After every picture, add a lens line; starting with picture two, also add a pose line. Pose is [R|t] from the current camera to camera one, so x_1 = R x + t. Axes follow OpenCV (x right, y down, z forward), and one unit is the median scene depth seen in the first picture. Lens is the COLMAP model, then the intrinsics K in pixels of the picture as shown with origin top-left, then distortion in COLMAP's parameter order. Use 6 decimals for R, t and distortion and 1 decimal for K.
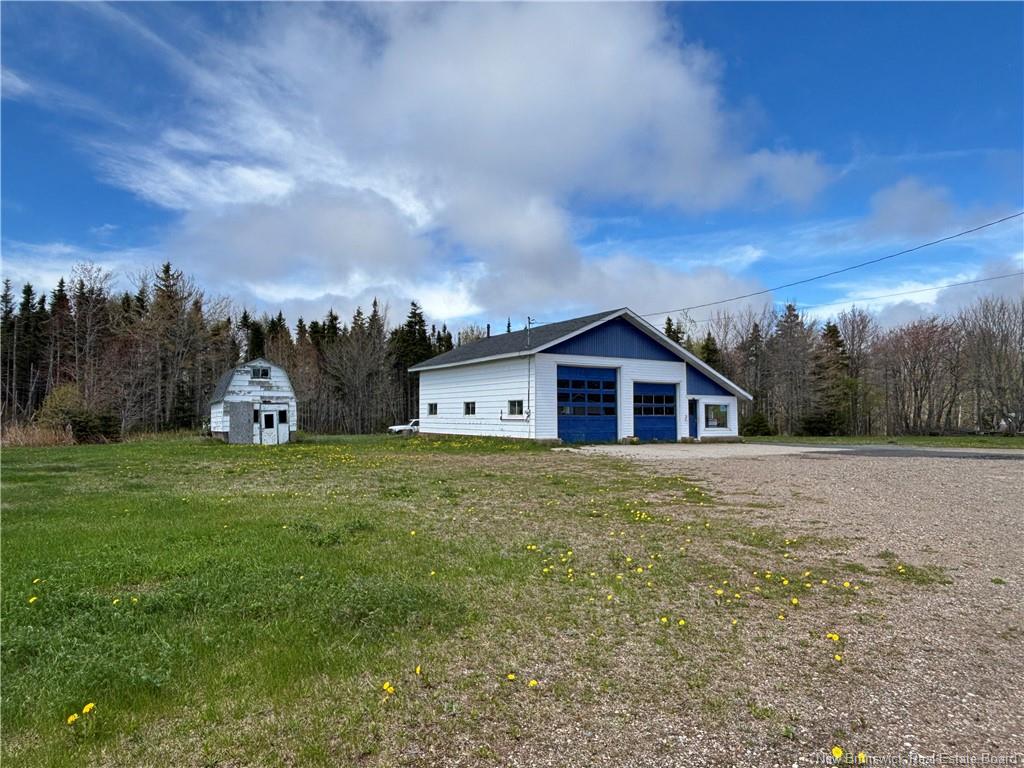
lens RADIAL K [[679.5, 0, 505.0], [0, 679.5, 386.3], [0, 0, 1]] dist [0.039434, -0.004329]
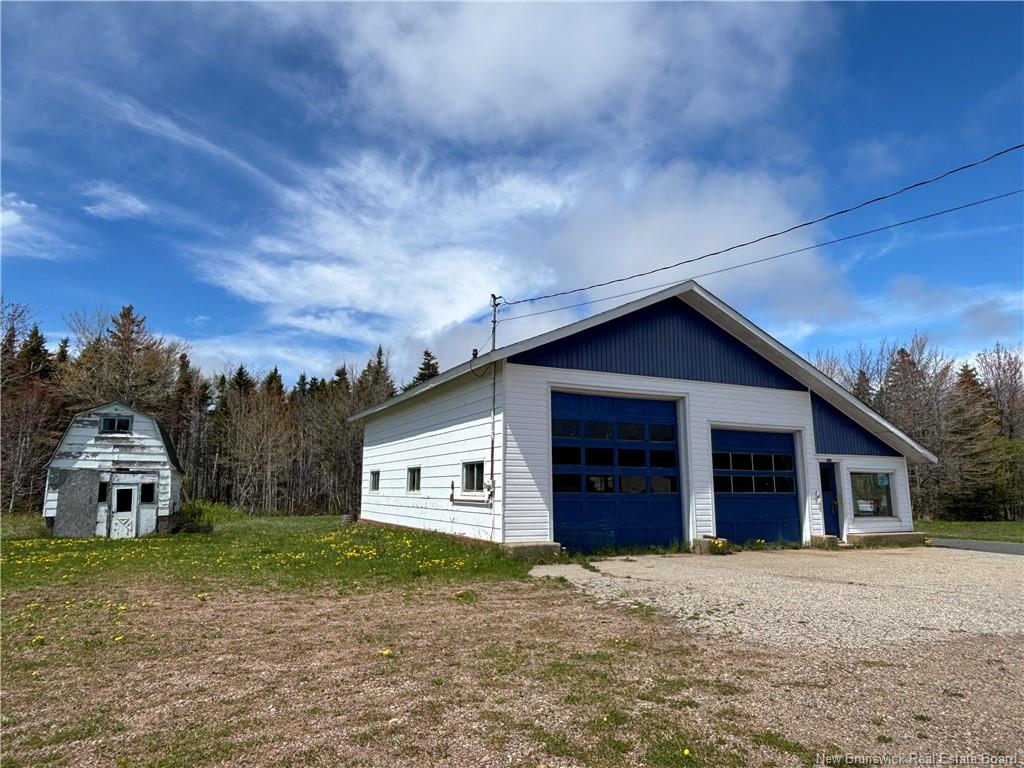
lens RADIAL K [[639.3, 0, 472.6], [0, 639.3, 384.6], [0, 0, 1]] dist [0.024585, -0.004414]
pose [[0.990700, -0.019755, -0.134624, 0.067212], [0.003666, 0.992921, -0.118721, 0.016316], [0.136016, 0.117123, 0.983759, 0.434725]]
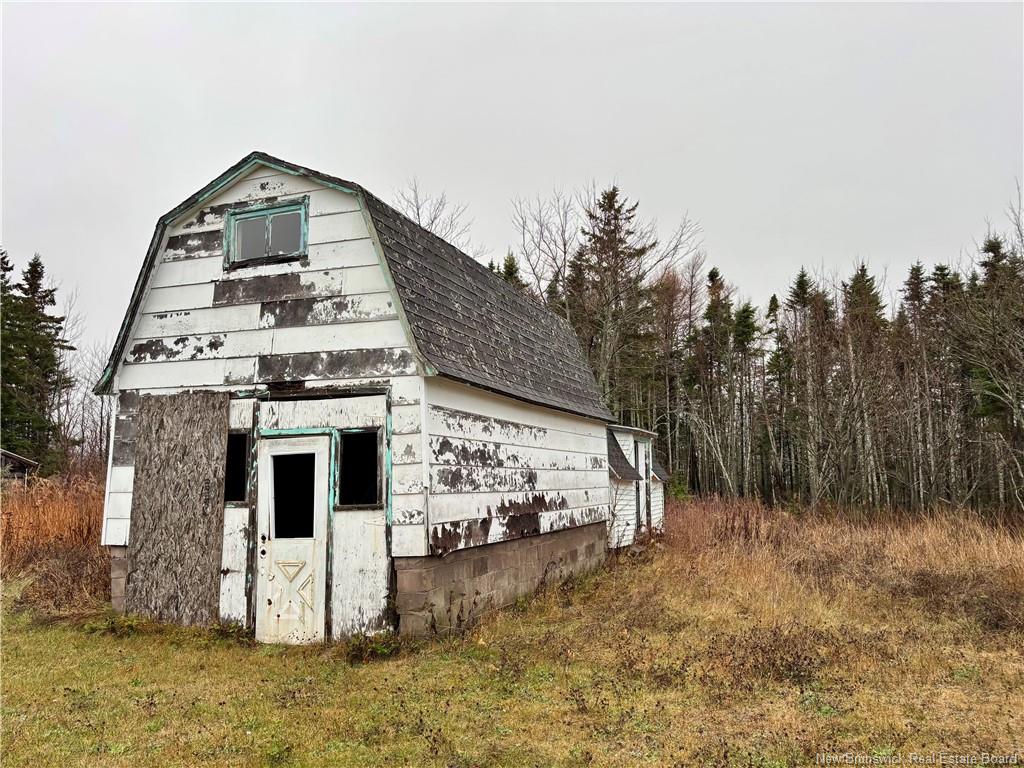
lens RADIAL K [[781.1, 0, 515.0], [0, 781.1, 388.6], [0, 0, 1]] dist [0.012962, -0.015102]
pose [[0.640829, -0.094260, -0.761875, -0.152580], [0.039492, 0.995167, -0.089905, 0.044988], [0.766667, 0.027526, 0.641455, 0.921938]]
